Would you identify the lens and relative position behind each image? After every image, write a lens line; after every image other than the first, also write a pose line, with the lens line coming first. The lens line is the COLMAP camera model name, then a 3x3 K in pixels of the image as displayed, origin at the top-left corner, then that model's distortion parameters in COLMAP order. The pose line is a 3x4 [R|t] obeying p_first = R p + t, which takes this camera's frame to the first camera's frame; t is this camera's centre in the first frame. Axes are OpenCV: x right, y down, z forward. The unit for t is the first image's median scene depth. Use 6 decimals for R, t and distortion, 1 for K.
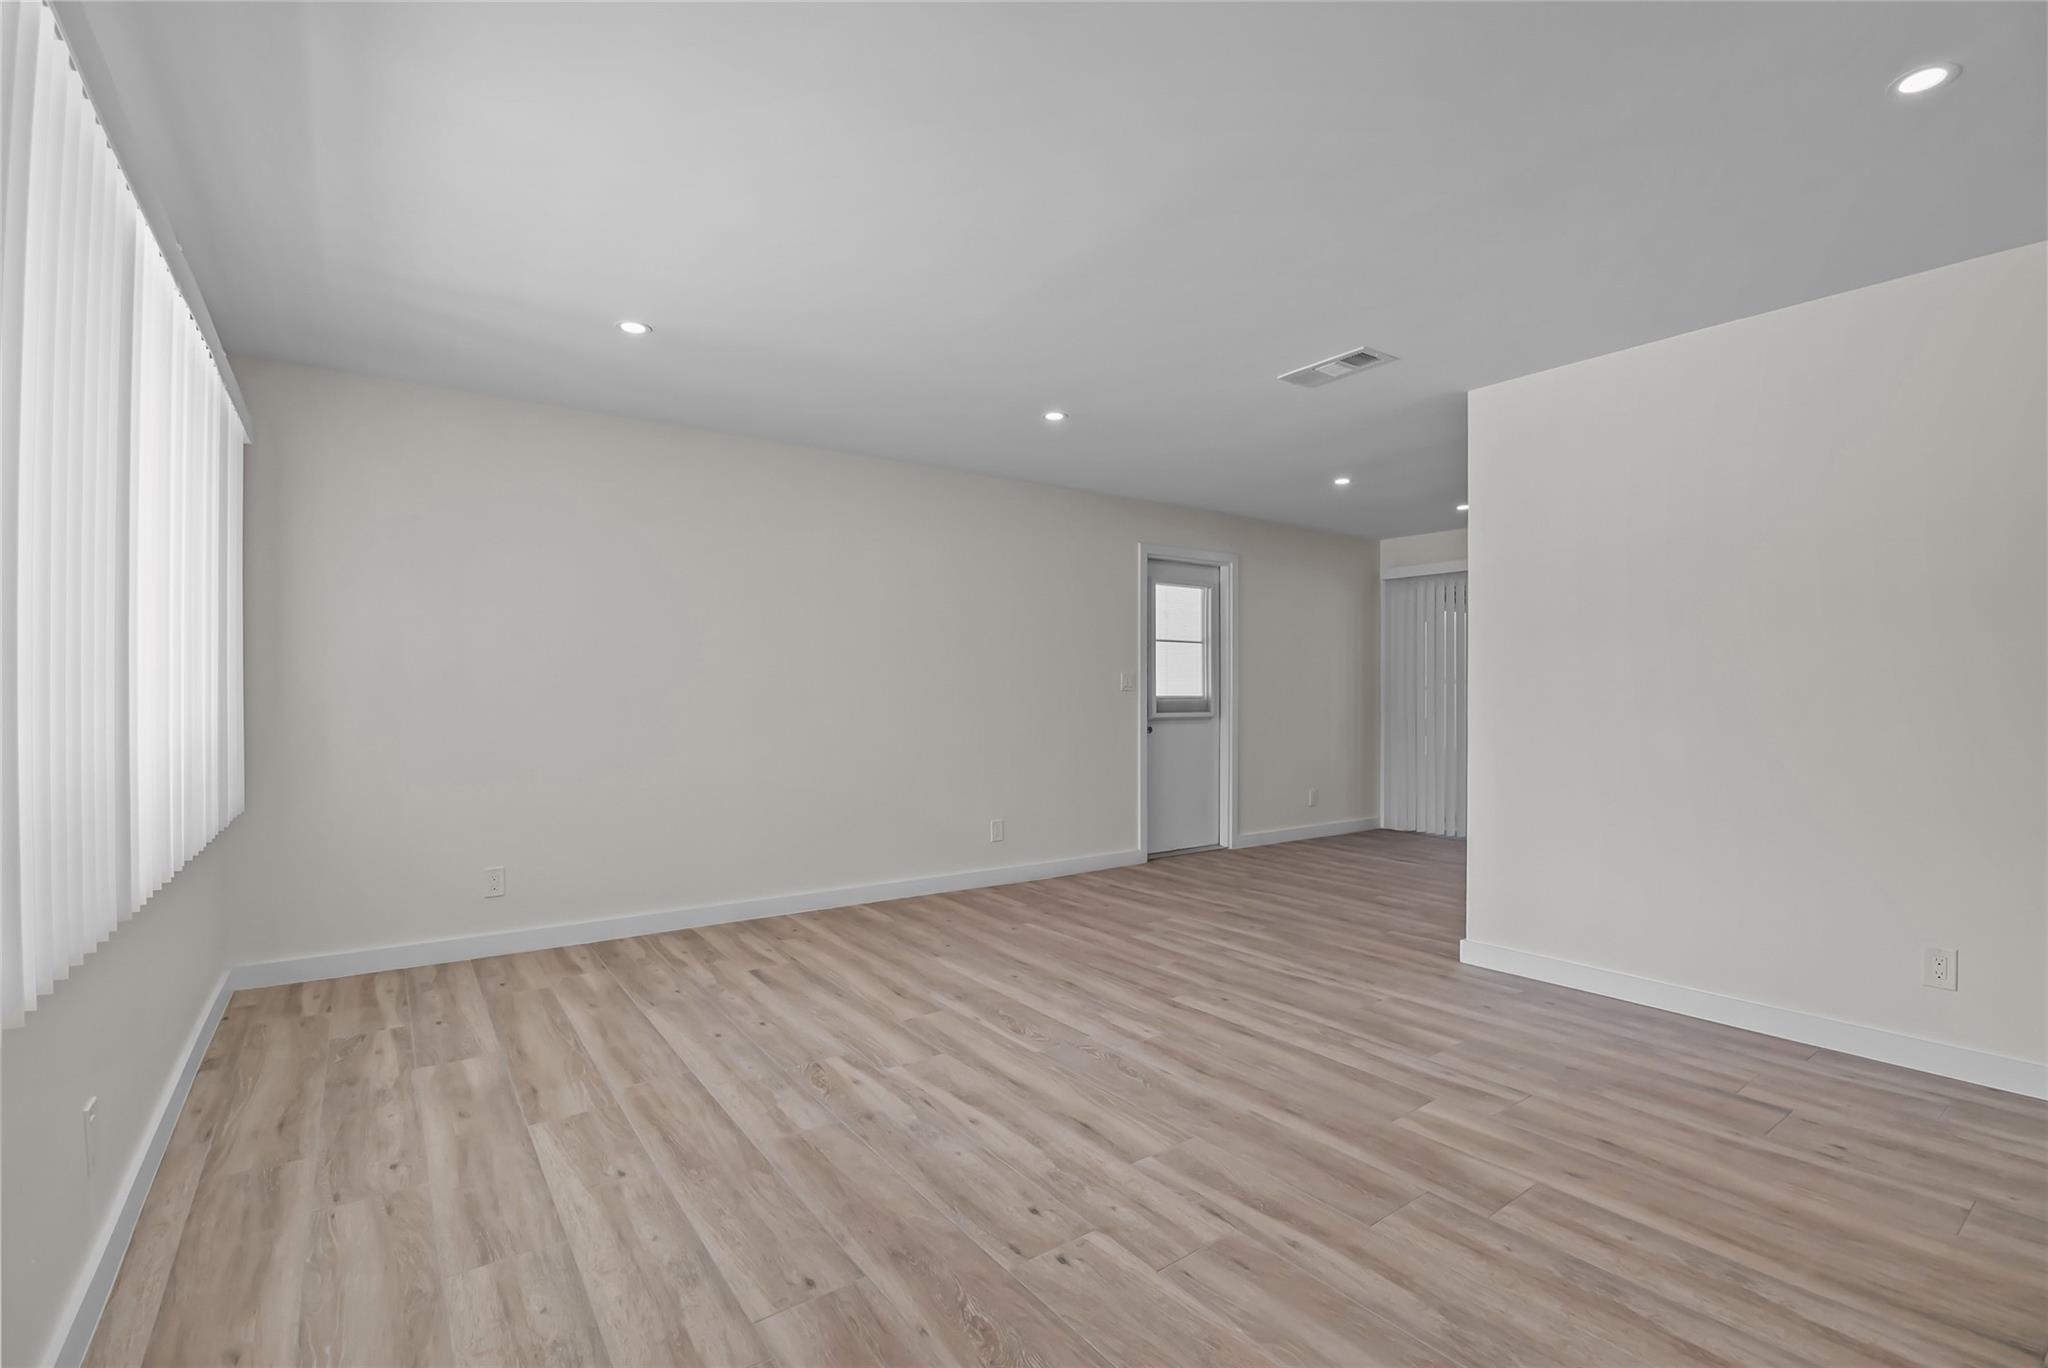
lens RADIAL K [[929.0, 0, 996.1], [0, 929.0, 679.5], [0, 0, 1]] dist [-0.022731, -0.000311]
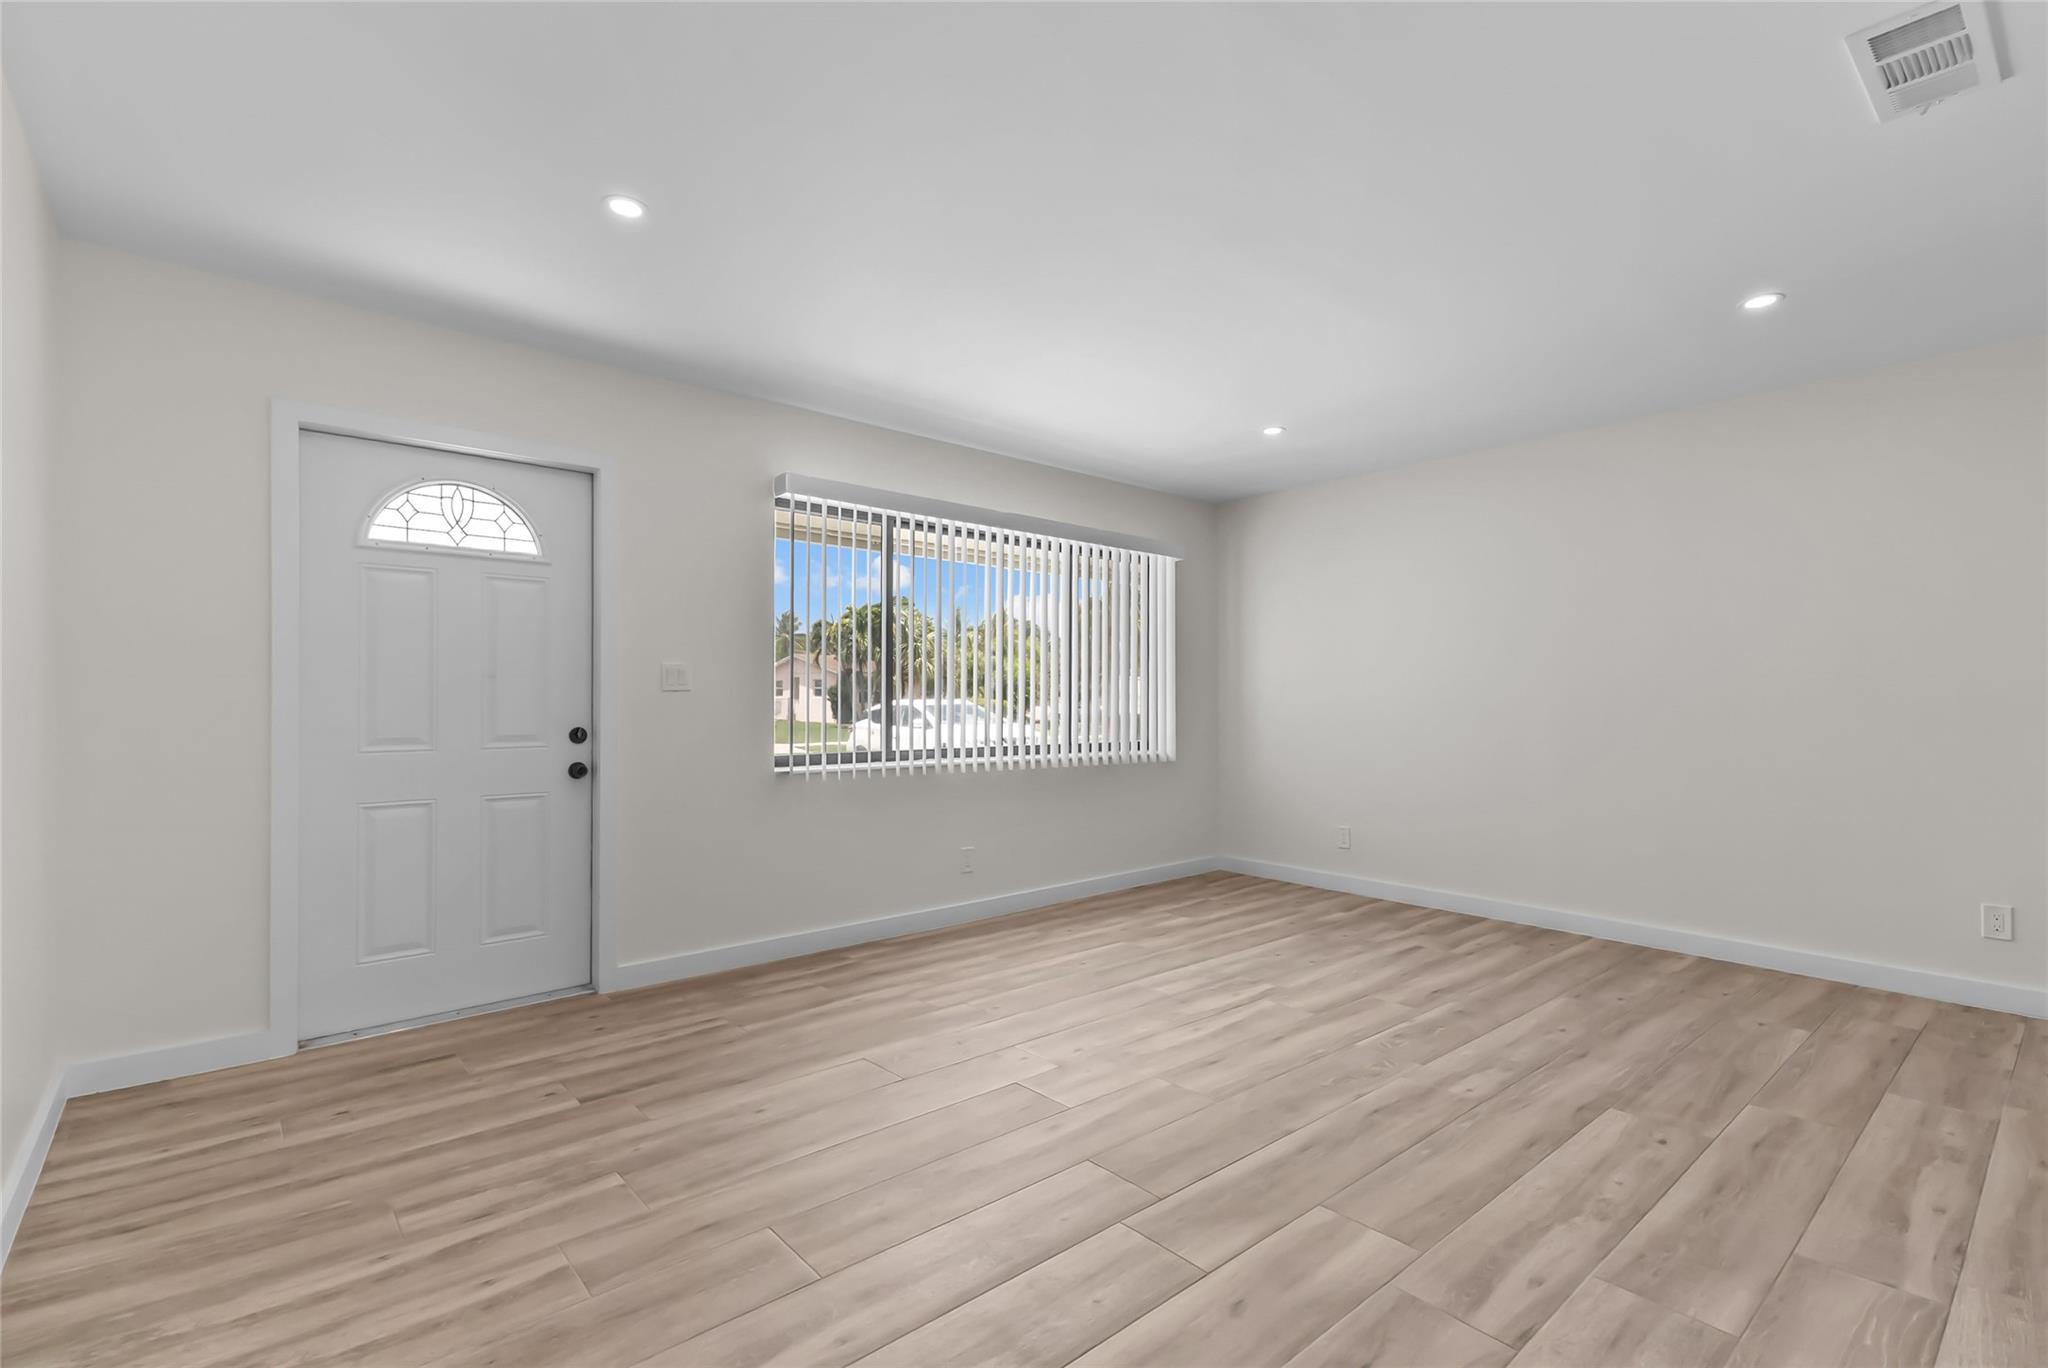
lens RADIAL K [[900.0, 0, 1016.9], [0, 900.0, 692.4], [0, 0, 1]] dist [0.035948, -0.016300]
pose [[0.098057, -0.010146, -0.995129, 1.137542], [0.003891, 0.999944, -0.009812, 0.029616], [0.995173, -0.002910, 0.098091, 0.612259]]
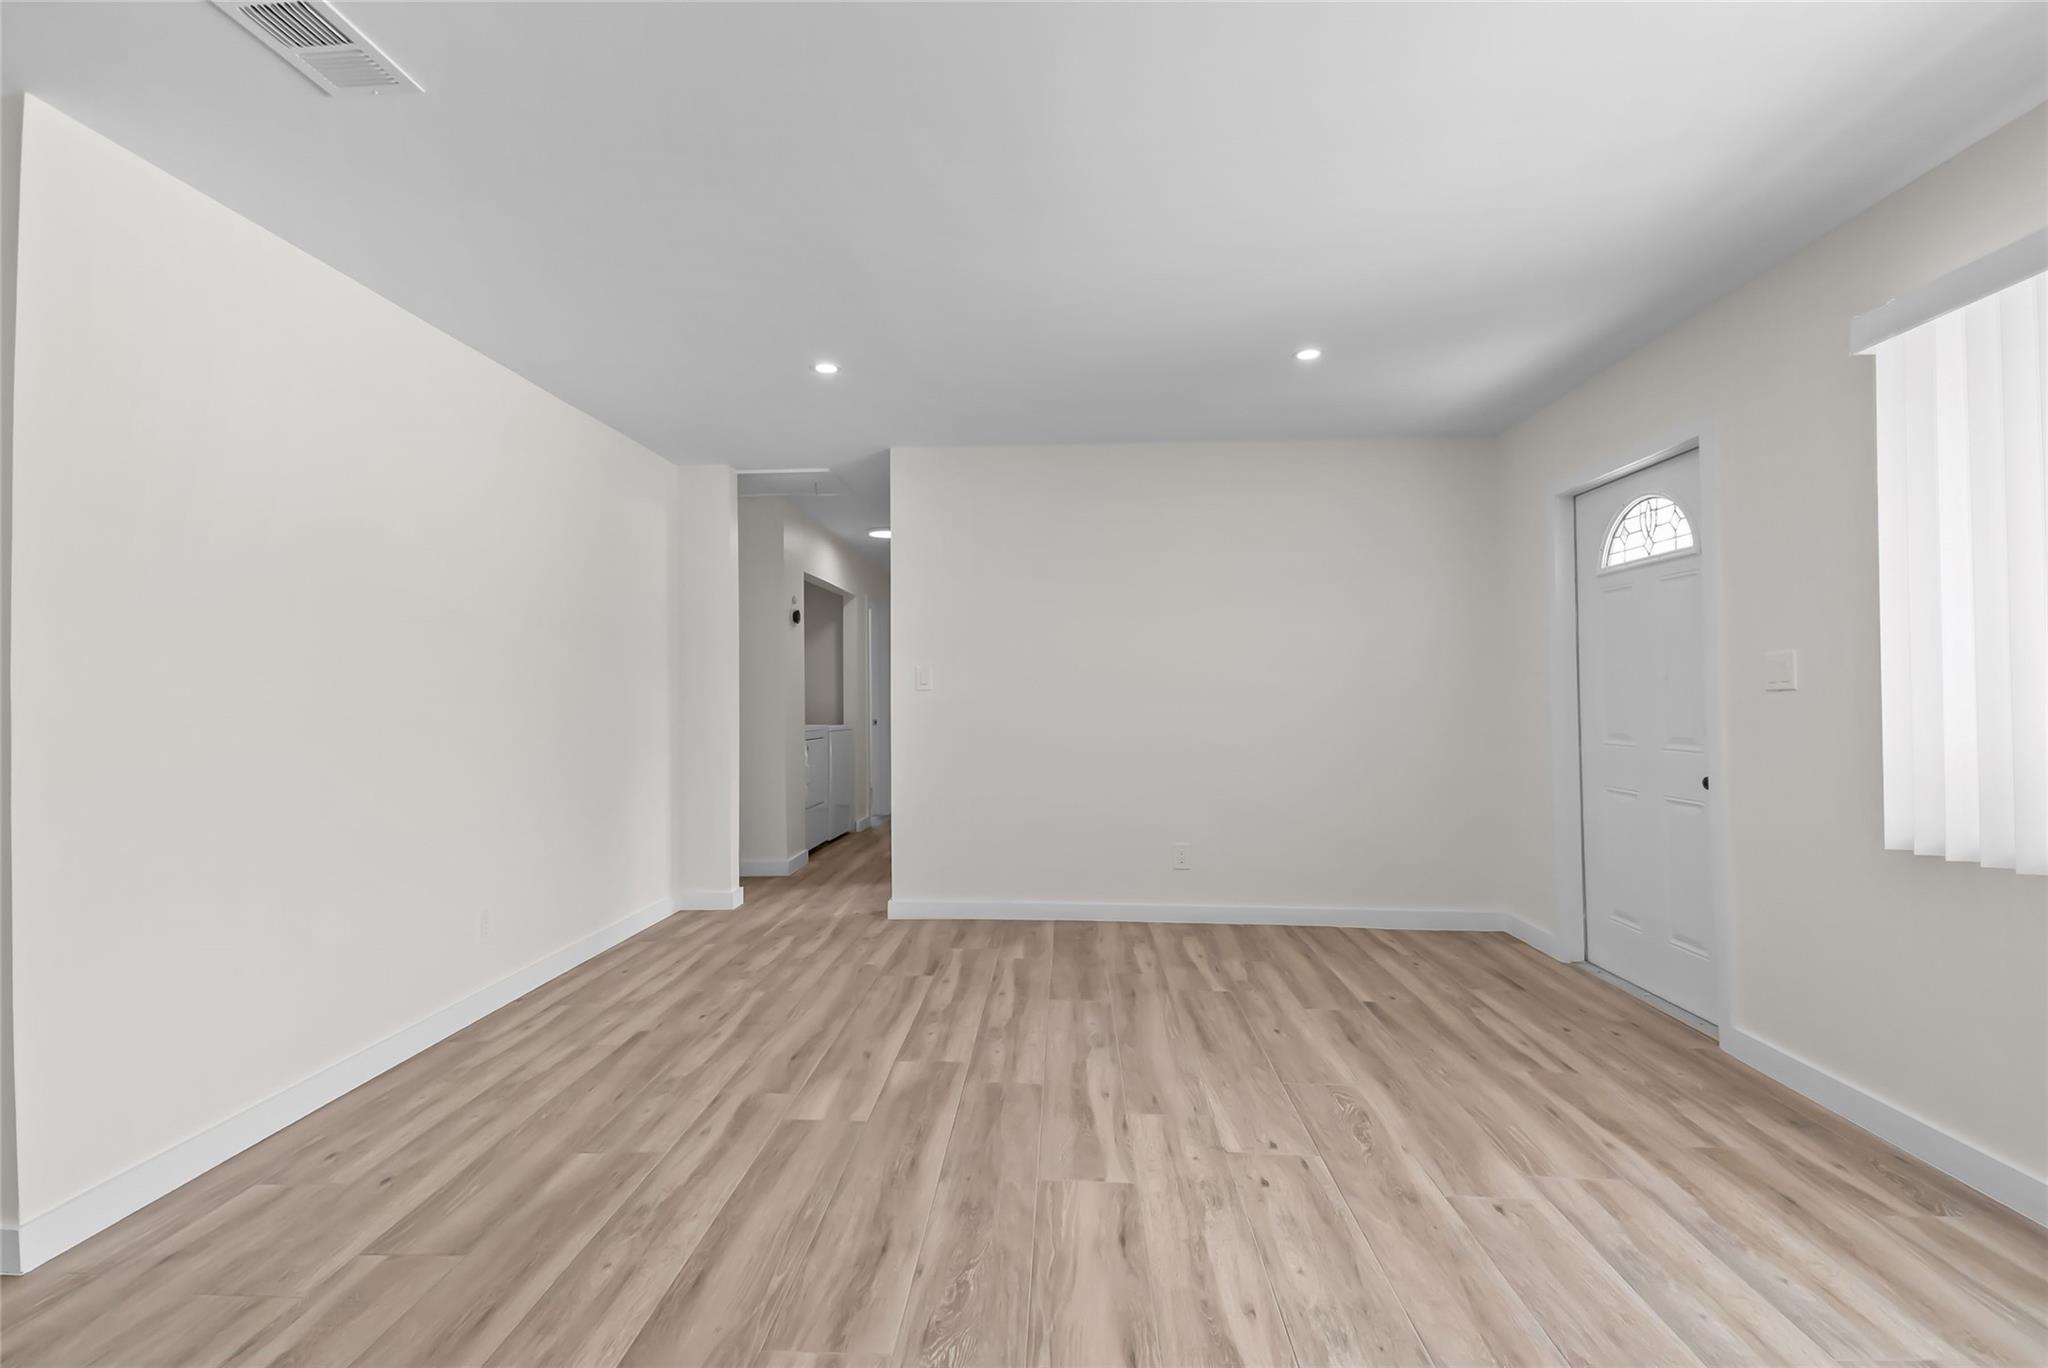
lens RADIAL K [[885.3, 0, 1044.4], [0, 885.3, 675.9], [0, 0, 1]] dist [0.030766, -0.013297]
pose [[-0.808807, 0.020951, 0.587701, -0.291543], [0.004435, 0.999554, -0.029529, 0.022014], [-0.588057, -0.021277, -0.808539, 1.578756]]
